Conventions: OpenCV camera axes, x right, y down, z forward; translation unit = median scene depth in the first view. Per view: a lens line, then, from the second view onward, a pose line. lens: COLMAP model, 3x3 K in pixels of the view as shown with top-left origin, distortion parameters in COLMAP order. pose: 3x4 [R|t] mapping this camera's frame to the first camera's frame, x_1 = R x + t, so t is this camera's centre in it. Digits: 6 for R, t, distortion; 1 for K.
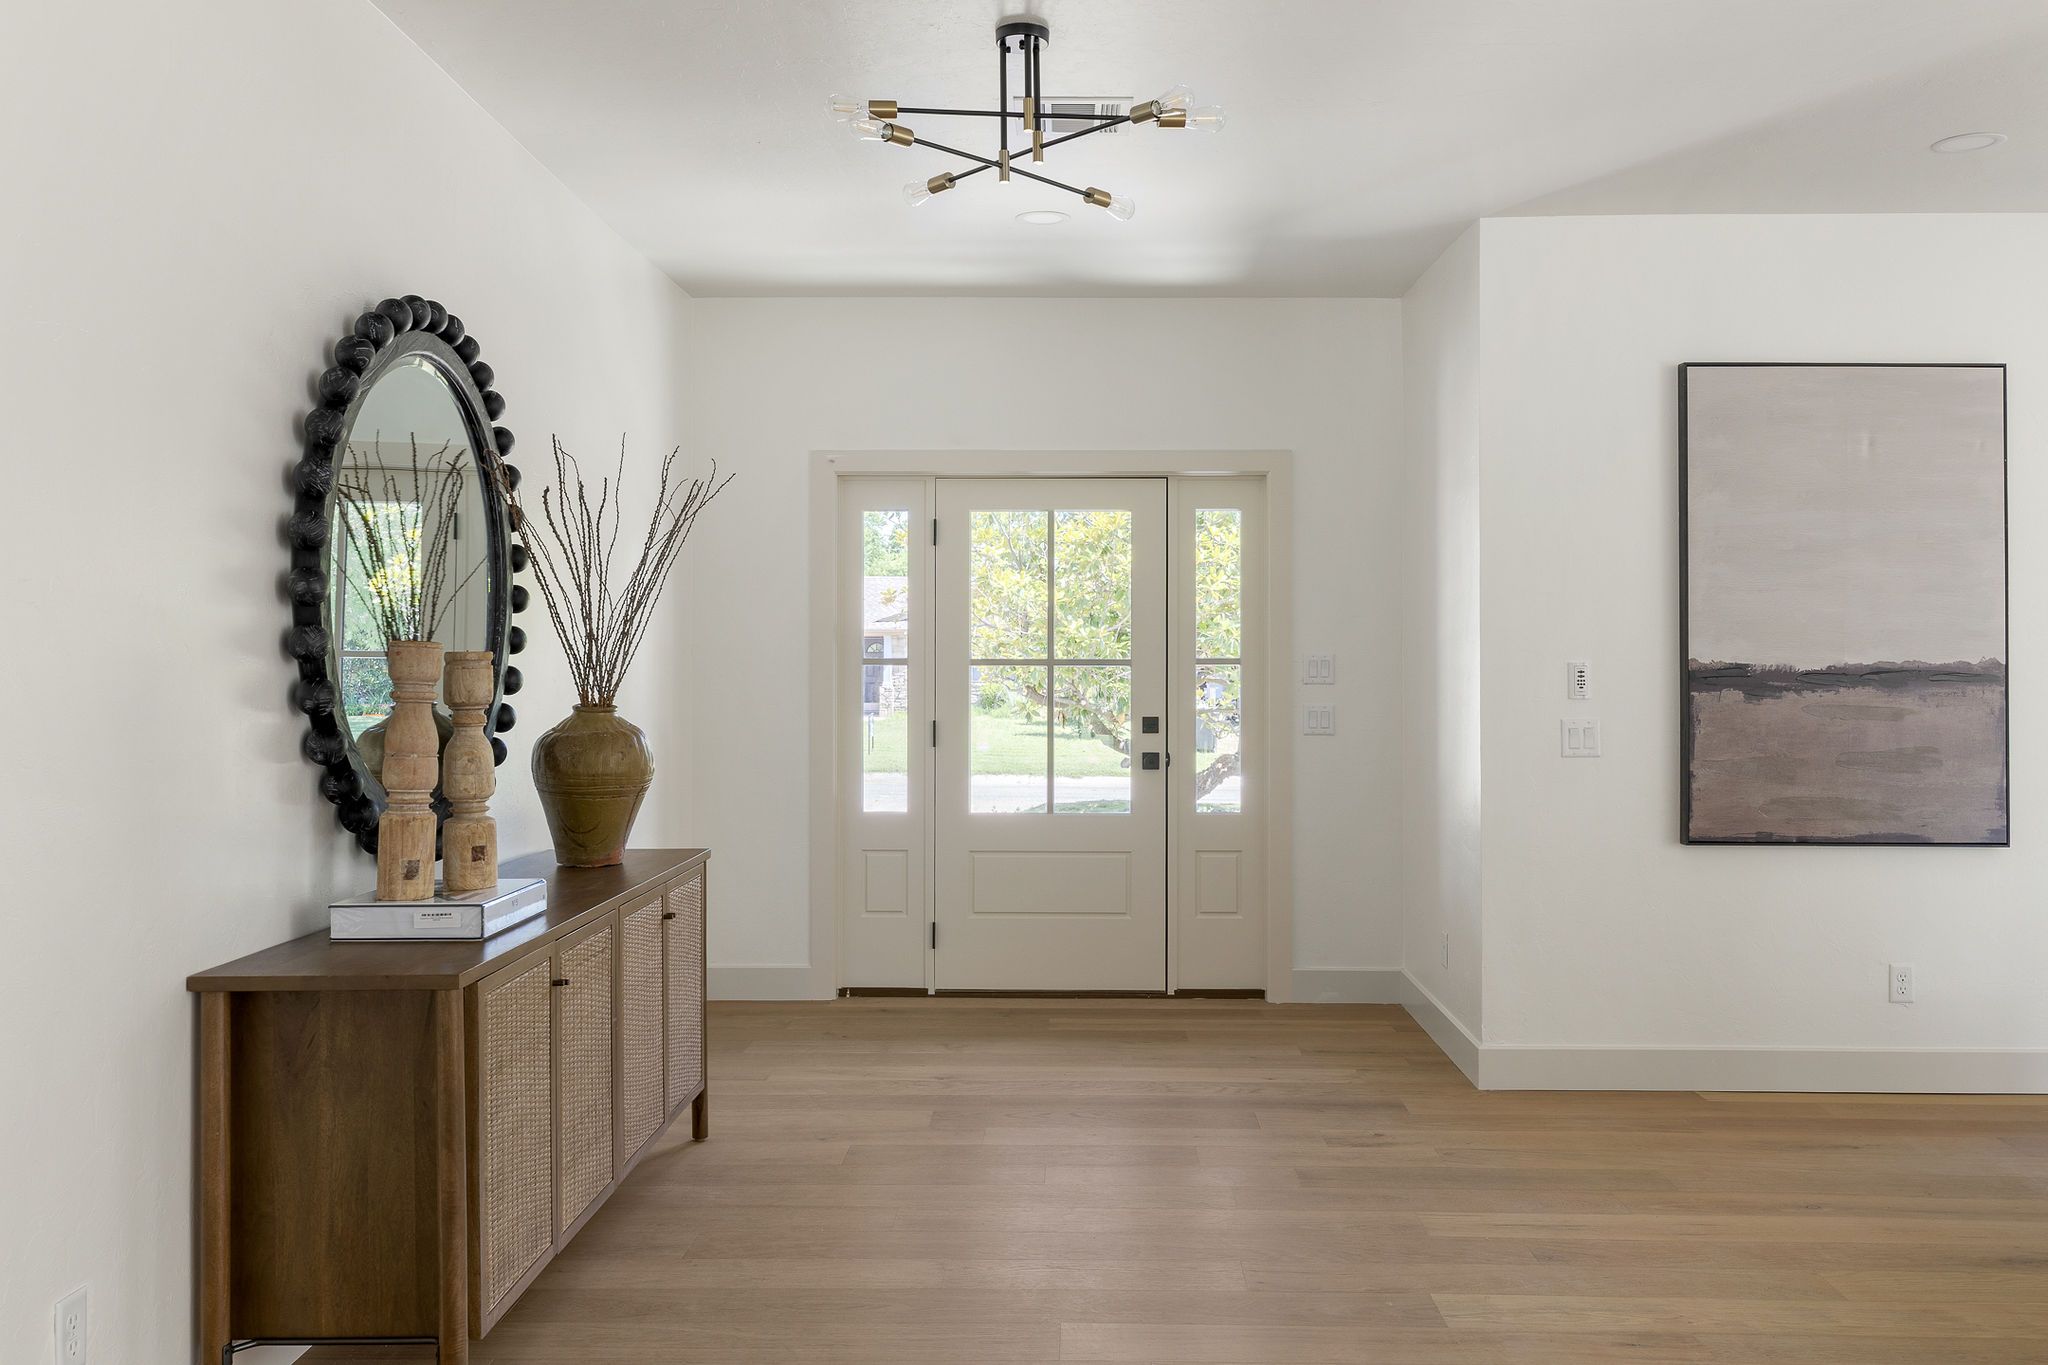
lens RADIAL K [[1622.5, 0, 1027.1], [0, 1622.5, 646.2], [0, 0, 1]] dist [0.001593, 0.001670]
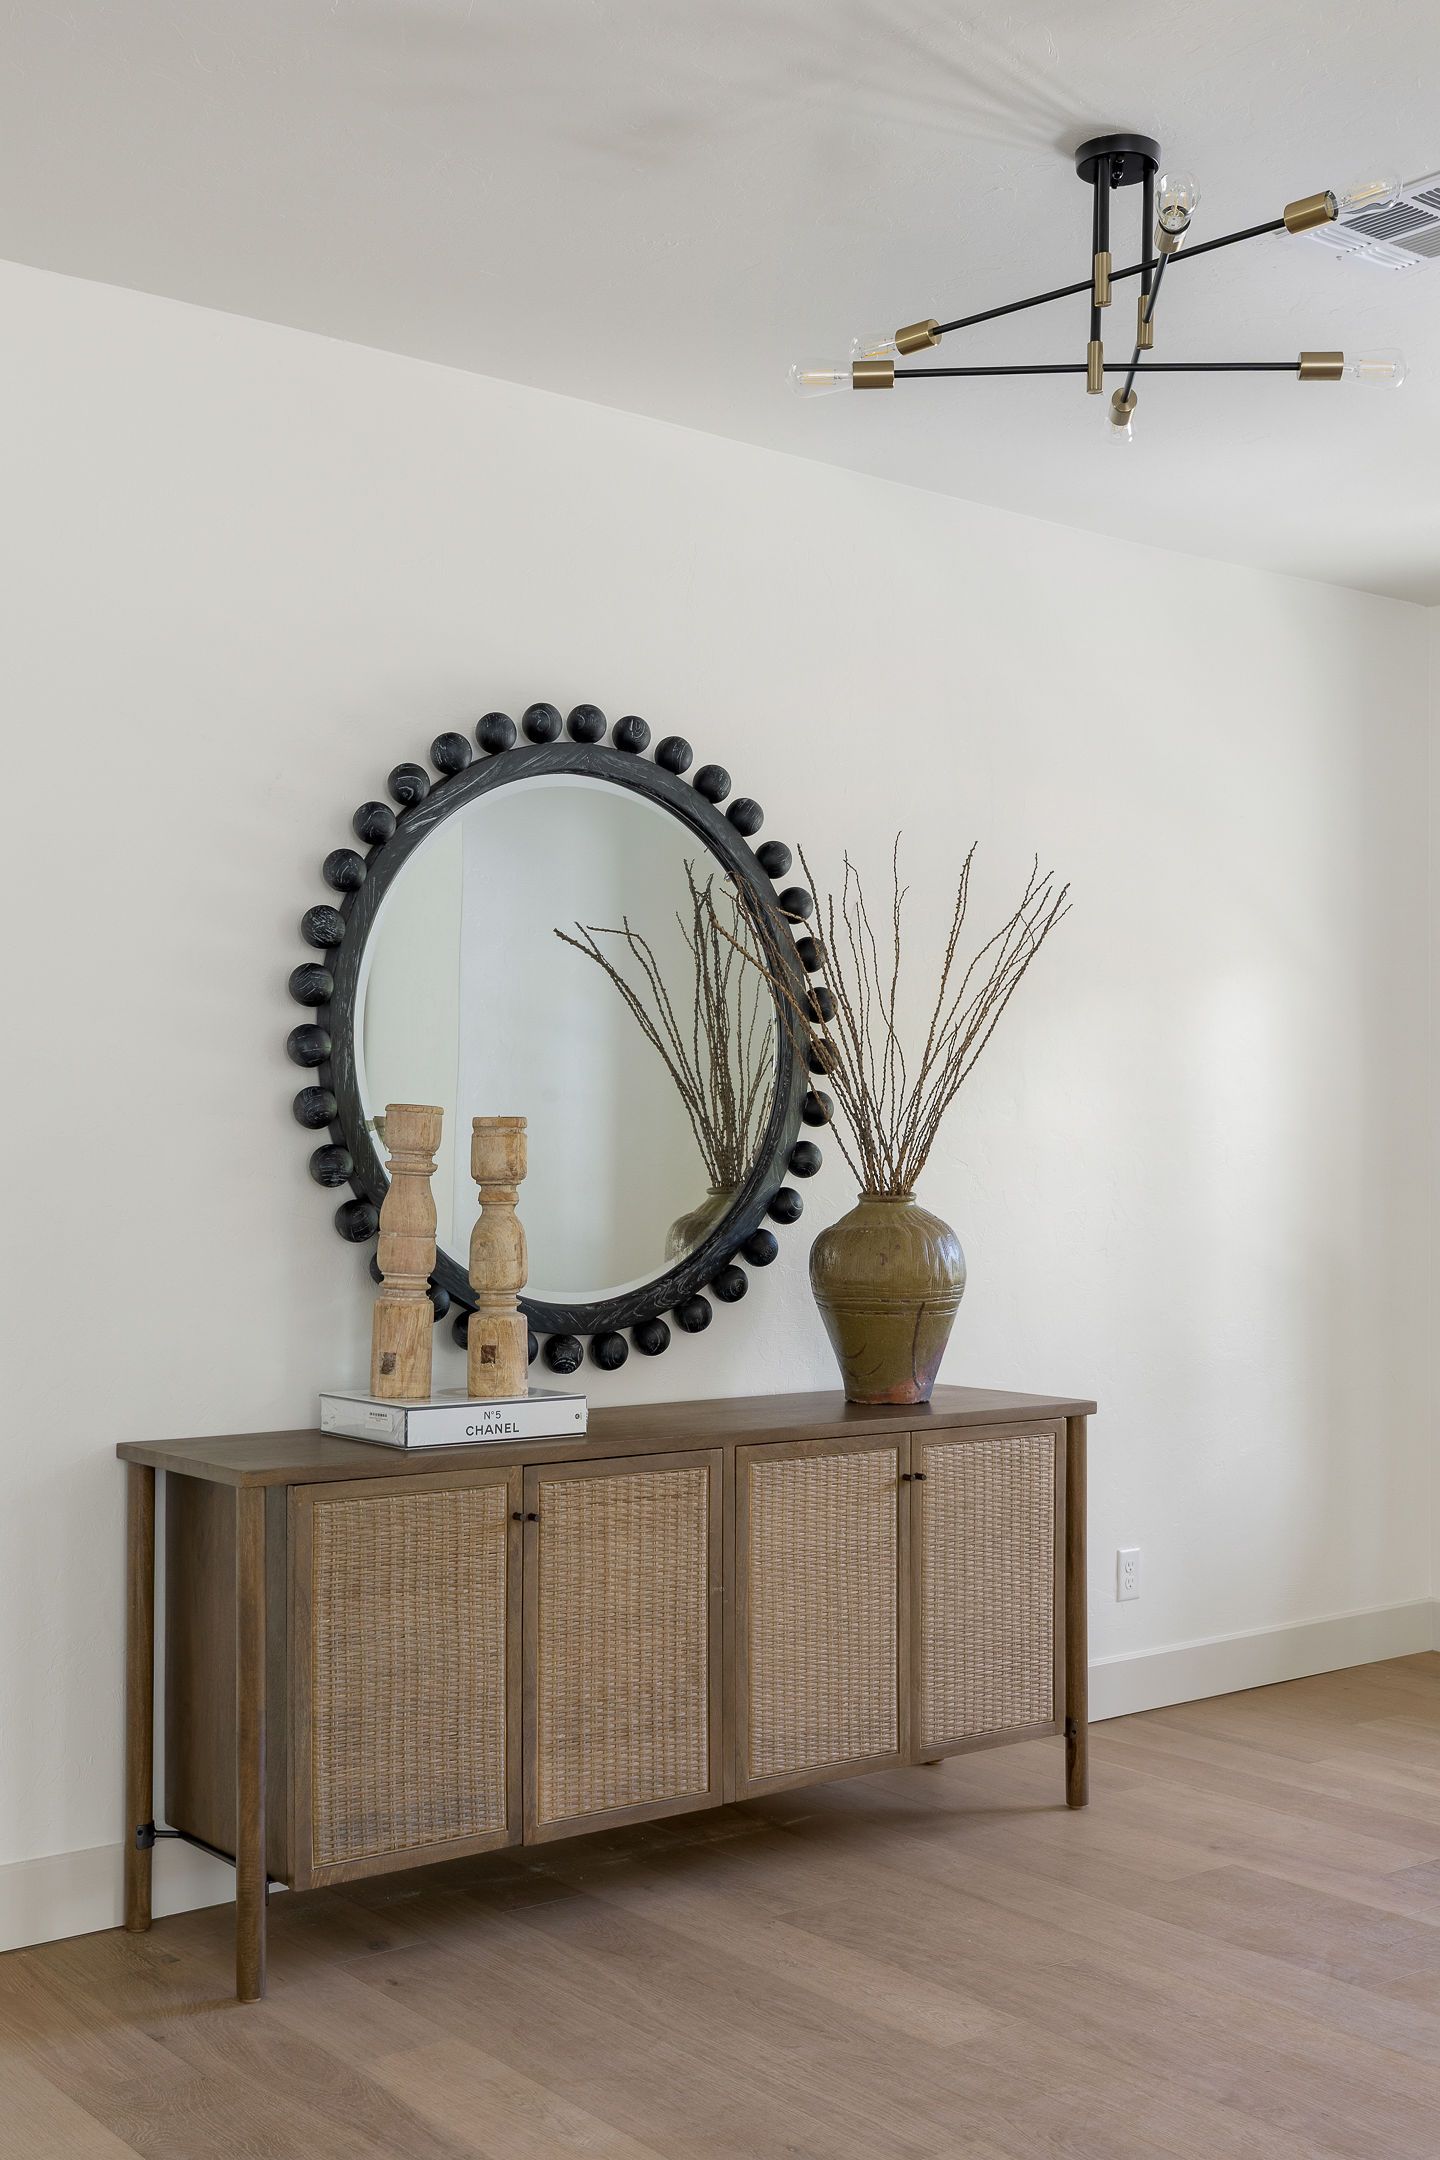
lens RADIAL K [[2275.4, 0, 719.7], [0, 2275.4, 1139.3], [0, 0, 1]] dist [0.004223, 0.020585]
pose [[0.630947, 0.000442, -0.775826, 0.560801], [-0.001206, 0.999999, -0.000411, 0.013063], [0.775825, 0.001195, 0.630947, 0.289324]]
